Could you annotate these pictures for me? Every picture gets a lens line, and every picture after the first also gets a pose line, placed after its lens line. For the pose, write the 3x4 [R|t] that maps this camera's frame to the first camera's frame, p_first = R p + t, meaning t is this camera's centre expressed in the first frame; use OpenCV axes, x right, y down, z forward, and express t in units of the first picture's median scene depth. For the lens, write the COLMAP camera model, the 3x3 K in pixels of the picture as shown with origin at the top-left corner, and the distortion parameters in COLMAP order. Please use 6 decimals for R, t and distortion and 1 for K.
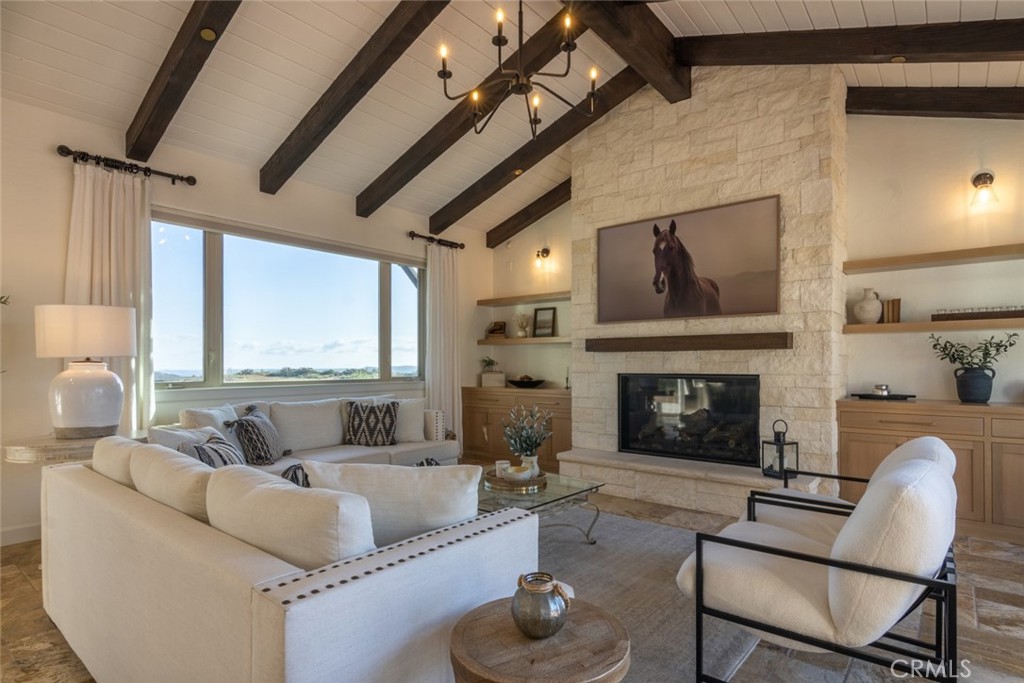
lens RADIAL K [[525.7, 0, 515.2], [0, 525.7, 363.5], [0, 0, 1]] dist [0.011961, -0.004248]
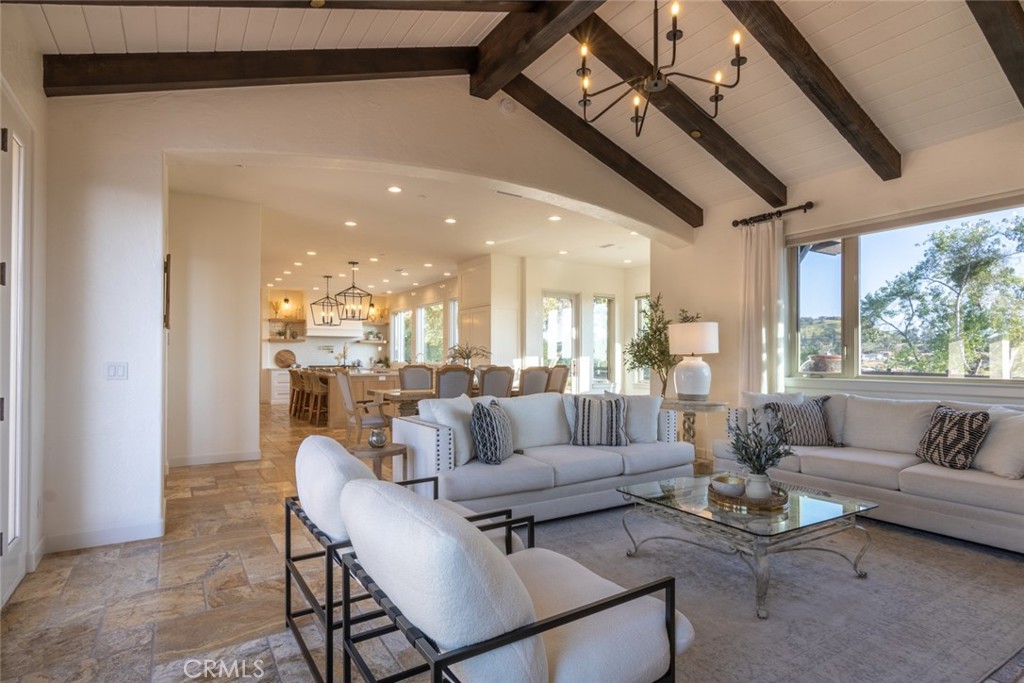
lens RADIAL K [[525.7, 0, 521.2], [0, 525.7, 358.1], [0, 0, 1]] dist [0.011961, -0.004248]
pose [[-0.304678, 0.000177, -0.952455, 0.677037], [0.000212, 1.000000, 0.000118, 0.001484], [0.952455, -0.000166, -0.304678, 0.686179]]
